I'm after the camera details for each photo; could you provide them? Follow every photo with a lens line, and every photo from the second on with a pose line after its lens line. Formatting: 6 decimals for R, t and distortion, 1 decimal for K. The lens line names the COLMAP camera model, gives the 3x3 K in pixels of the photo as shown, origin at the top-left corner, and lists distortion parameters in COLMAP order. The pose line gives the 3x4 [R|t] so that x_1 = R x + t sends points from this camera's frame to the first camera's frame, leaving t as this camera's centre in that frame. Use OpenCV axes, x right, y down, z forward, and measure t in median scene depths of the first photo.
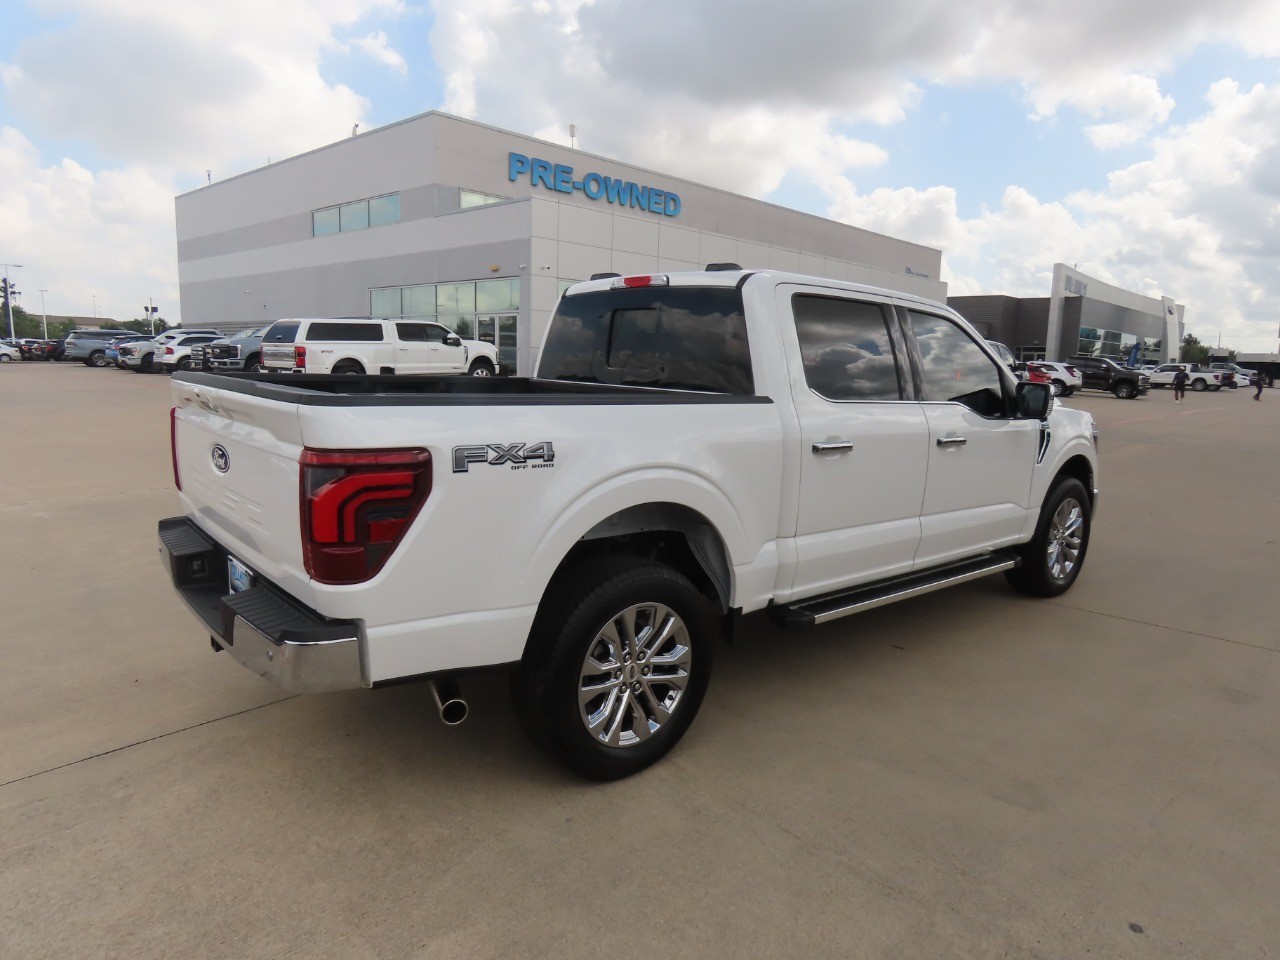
lens RADIAL K [[818.8, 0, 622.2], [0, 818.8, 479.3], [0, 0, 1]] dist [-0.007003, 0.001973]
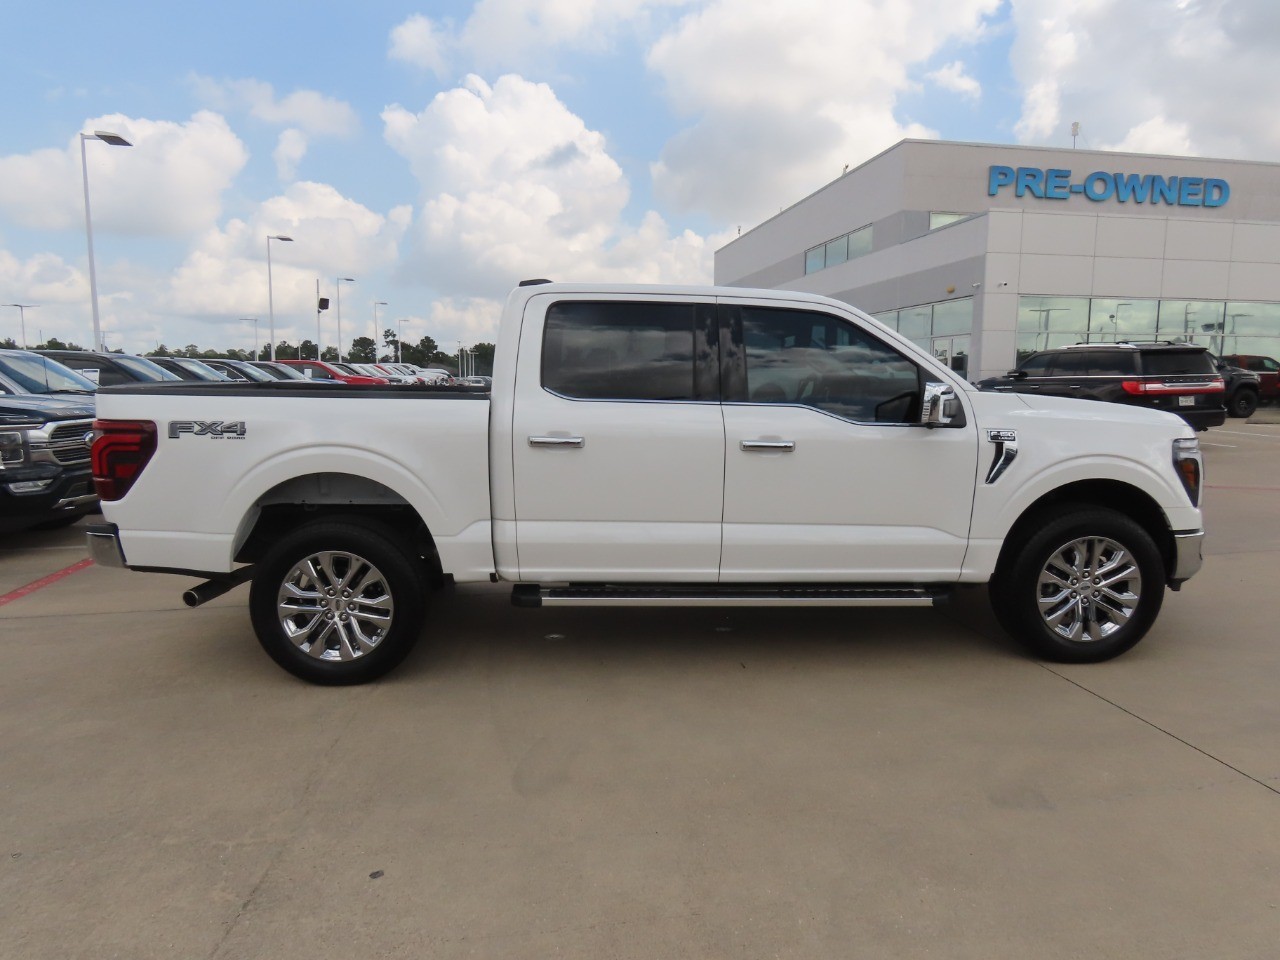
lens RADIAL K [[805.2, 0, 636.9], [0, 805.2, 487.9], [0, 0, 1]] dist [-0.008800, 0.003064]
pose [[0.797512, 0.059899, -0.600322, 0.182864], [-0.073846, 0.997269, 0.001403, 0.002333], [0.598766, 0.043212, 0.799757, 0.041583]]
